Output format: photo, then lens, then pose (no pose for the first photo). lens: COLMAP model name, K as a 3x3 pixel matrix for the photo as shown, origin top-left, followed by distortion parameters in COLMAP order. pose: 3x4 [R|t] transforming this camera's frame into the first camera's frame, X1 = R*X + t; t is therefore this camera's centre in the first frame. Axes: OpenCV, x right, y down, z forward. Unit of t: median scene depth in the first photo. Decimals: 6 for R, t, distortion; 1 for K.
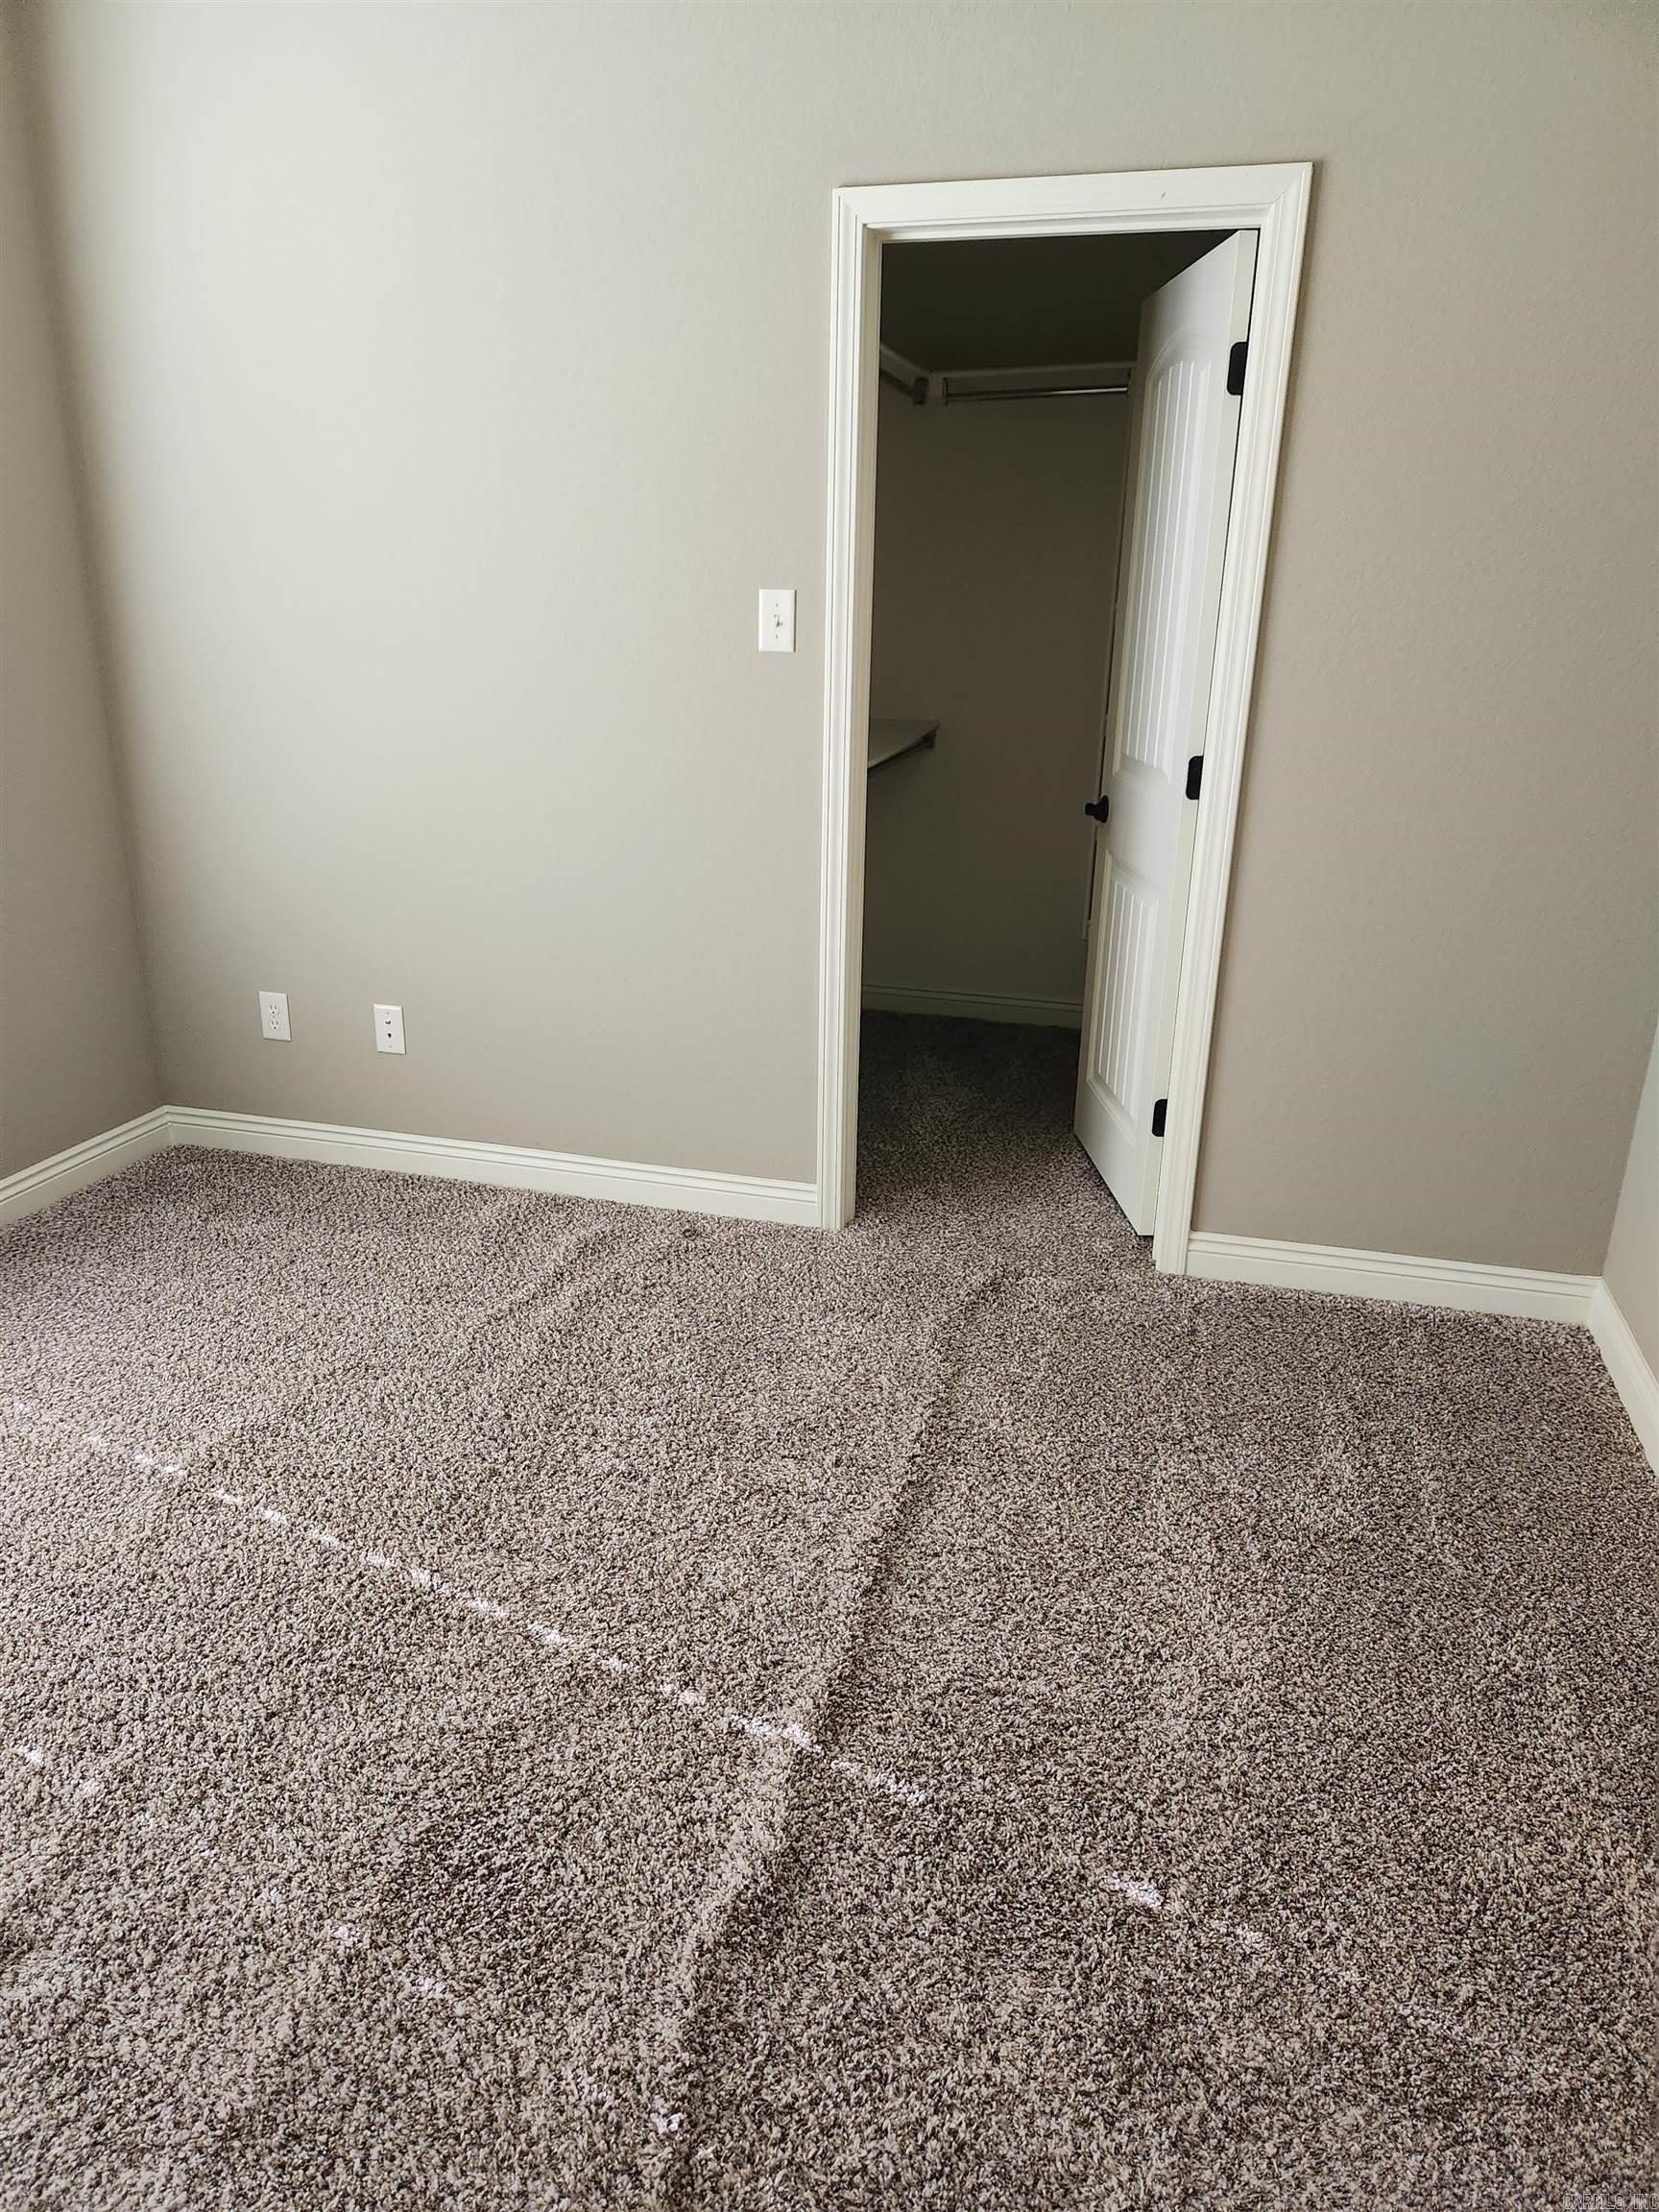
lens RADIAL K [[1477.1, 0, 817.0], [0, 1477.1, 1097.5], [0, 0, 1]] dist [-0.007598, -0.005214]
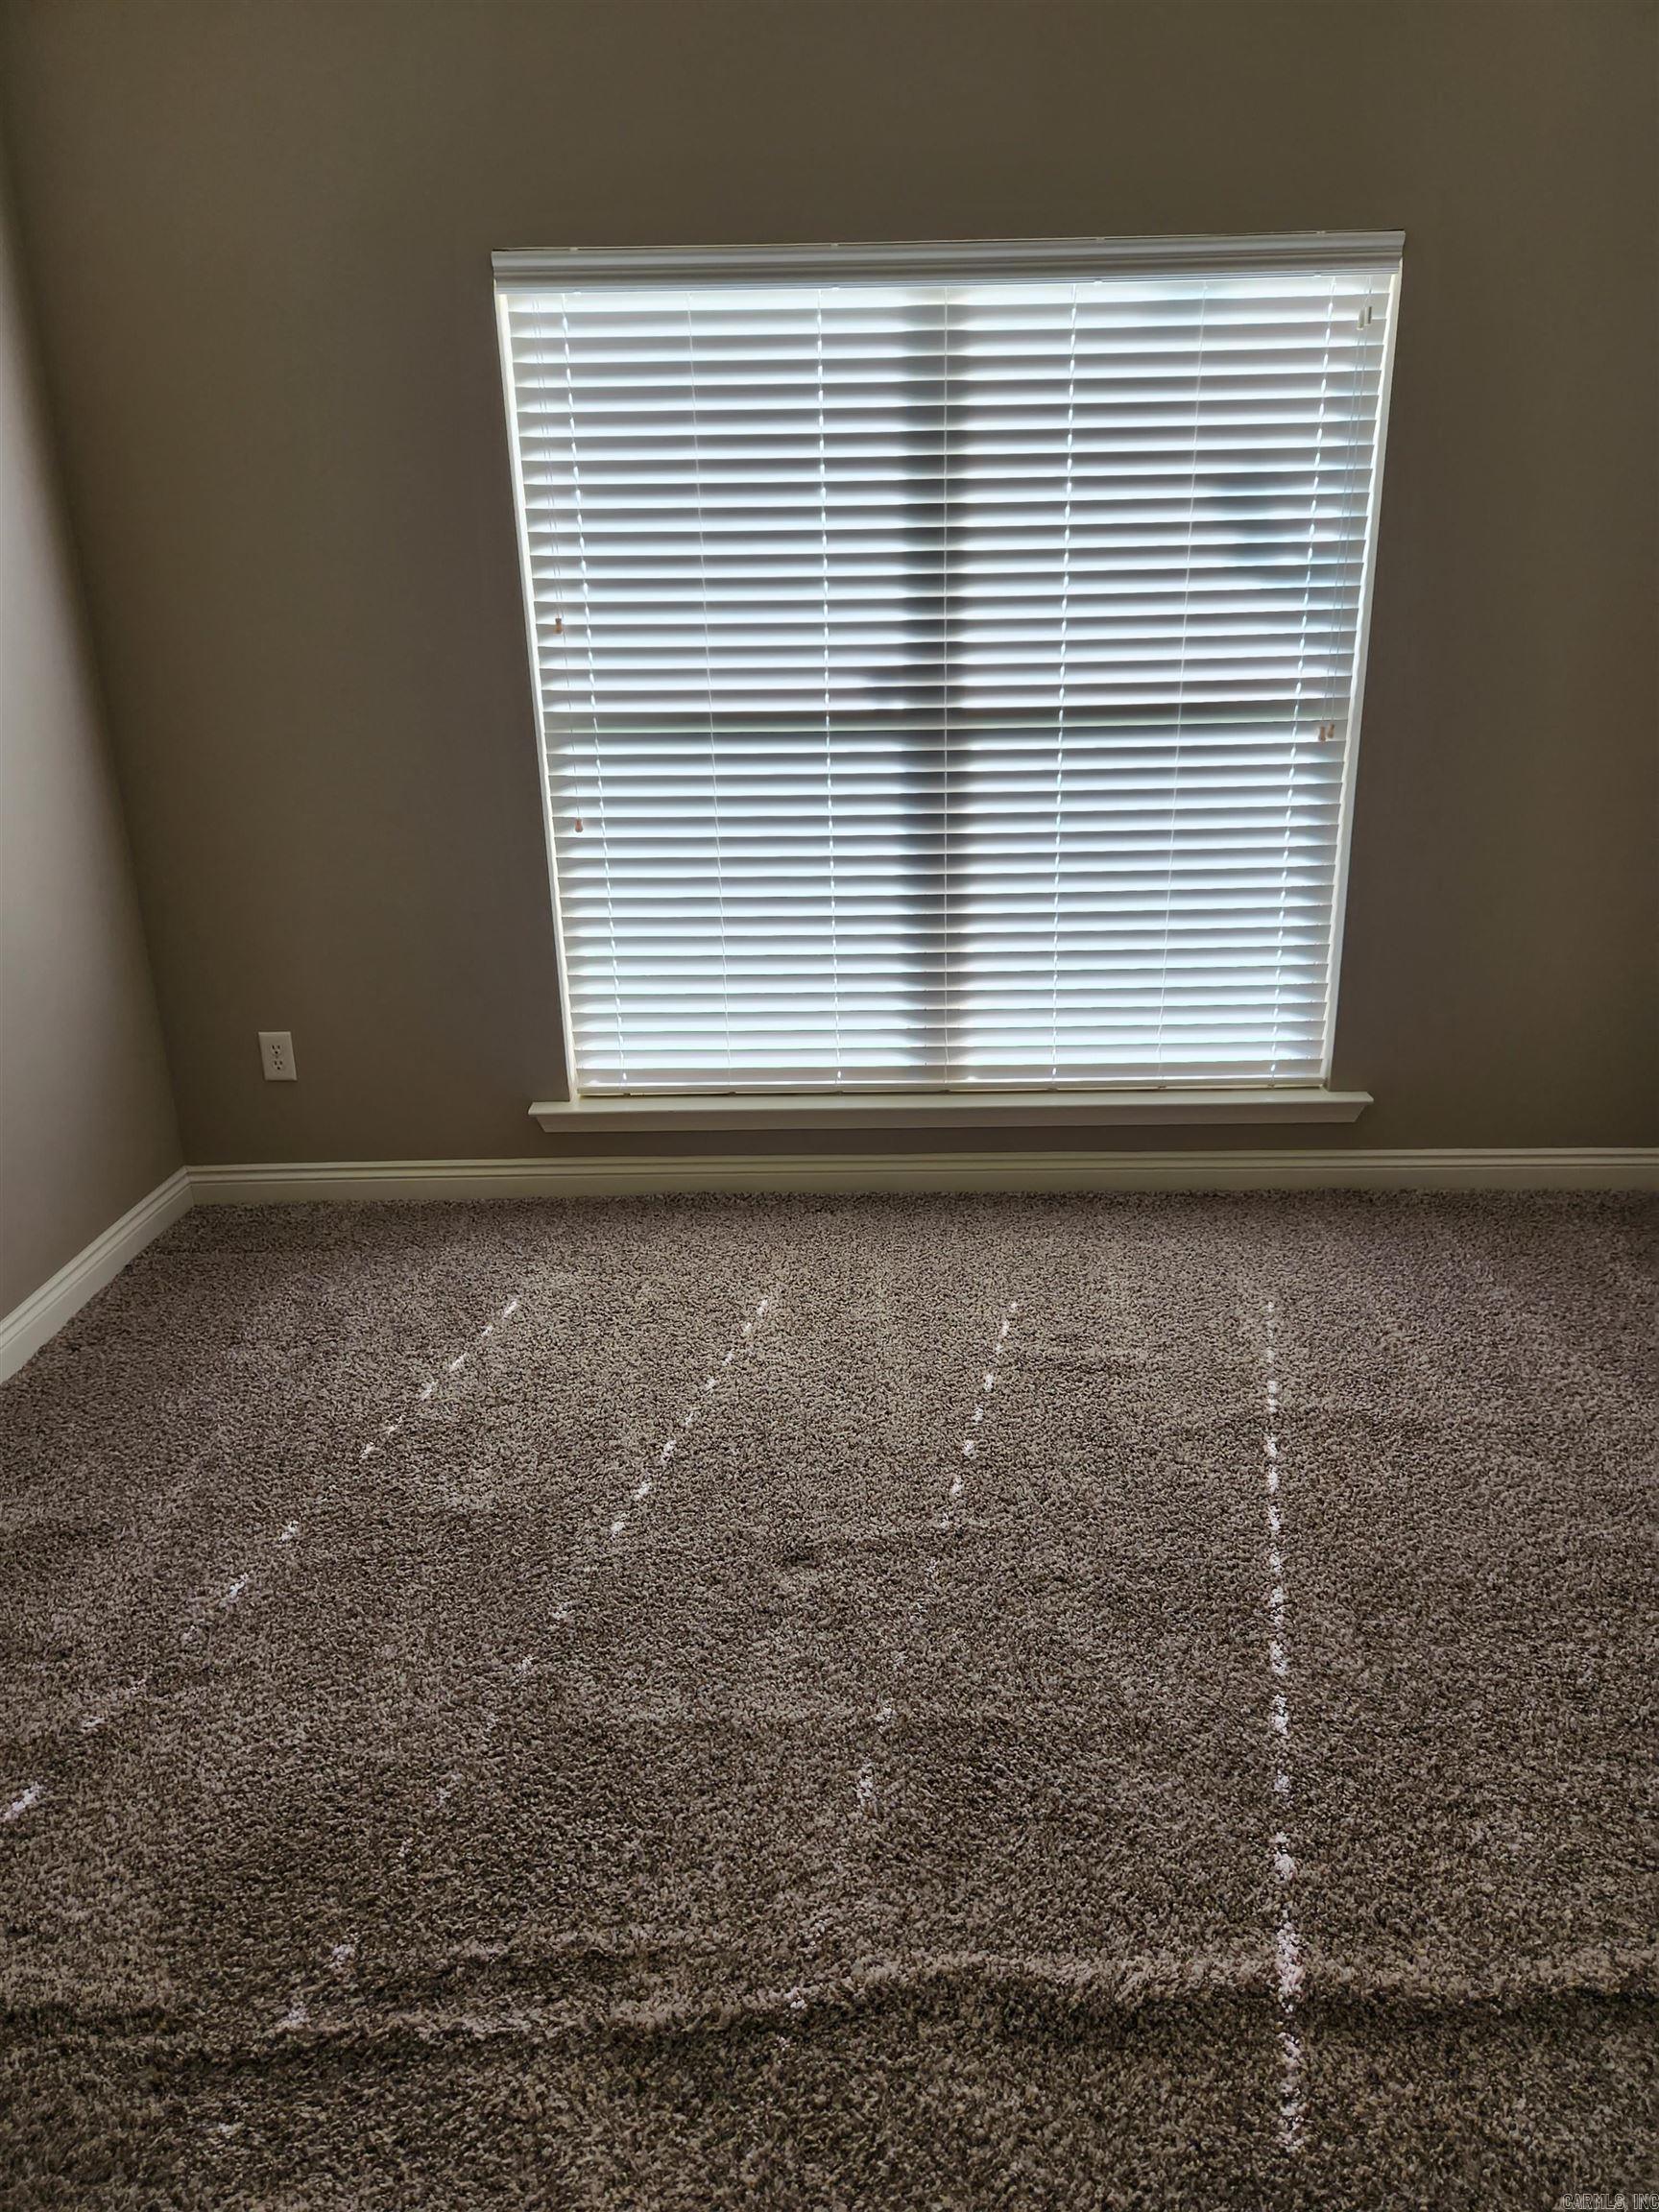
lens RADIAL K [[1477.1, 0, 823.3], [0, 1477.1, 1108.6], [0, 0, 1]] dist [-0.007598, -0.005214]
pose [[0.252741, 0.310007, -0.916525, 0.577080], [-0.306211, 0.924216, 0.228167, -0.131941], [0.917800, 0.222983, 0.328515, 0.432977]]
